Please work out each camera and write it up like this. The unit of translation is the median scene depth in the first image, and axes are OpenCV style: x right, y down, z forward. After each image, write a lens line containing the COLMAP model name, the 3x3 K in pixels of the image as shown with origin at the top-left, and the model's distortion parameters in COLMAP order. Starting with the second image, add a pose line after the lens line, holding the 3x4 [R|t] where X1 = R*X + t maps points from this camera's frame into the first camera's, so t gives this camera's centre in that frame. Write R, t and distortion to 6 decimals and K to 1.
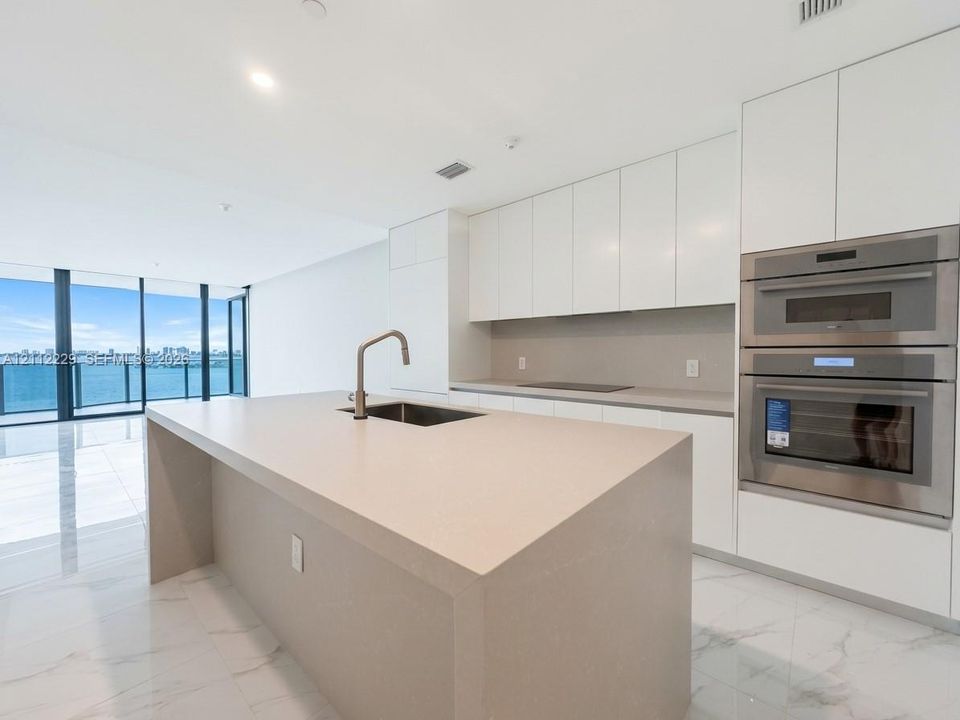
lens RADIAL K [[384.4, 0, 480.0], [0, 384.4, 360.0], [0, 0, 1]] dist [-0.000041, -0.000018]
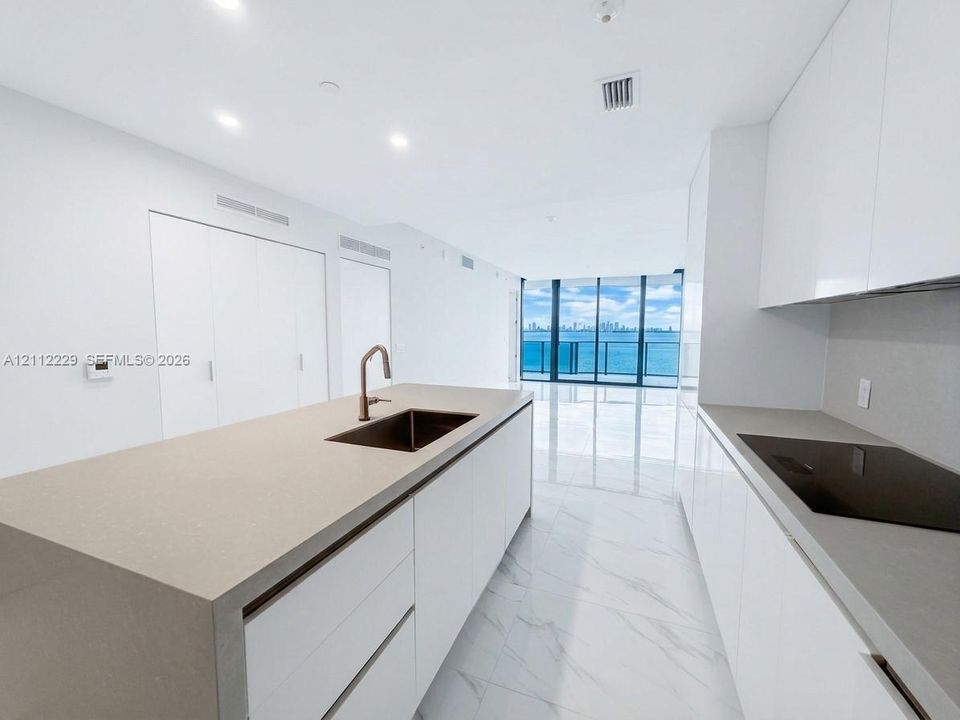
lens RADIAL K [[383.8, 0, 480.0], [0, 383.8, 360.0], [0, 0, 1]] dist [0.000402, 0.000010]
pose [[0.349561, 0.079271, -0.933554, 0.430131], [-0.027243, 0.996853, 0.074445, -0.060878], [0.936518, -0.000590, 0.350620, 0.450892]]
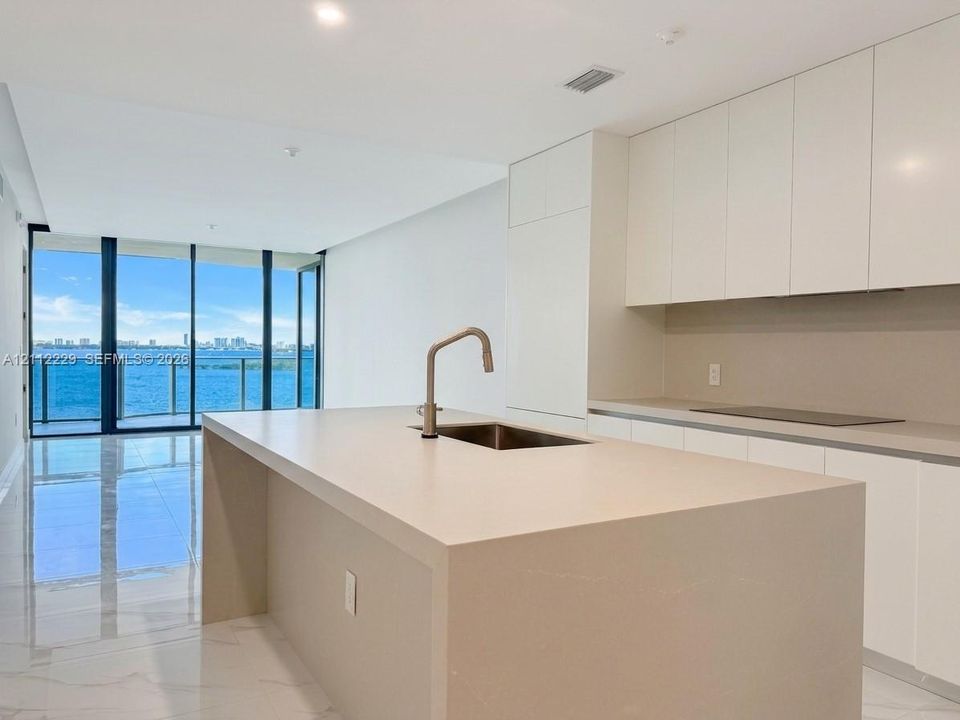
lens RADIAL K [[677.5, 0, 480.0], [0, 677.5, 360.0], [0, 0, 1]] dist [0.101443, -0.140085]
pose [[0.949091, 0.018761, -0.314442, 0.112975], [-0.020645, 0.999783, -0.002664, -0.003797], [0.314324, 0.009020, 0.949273, -0.151514]]
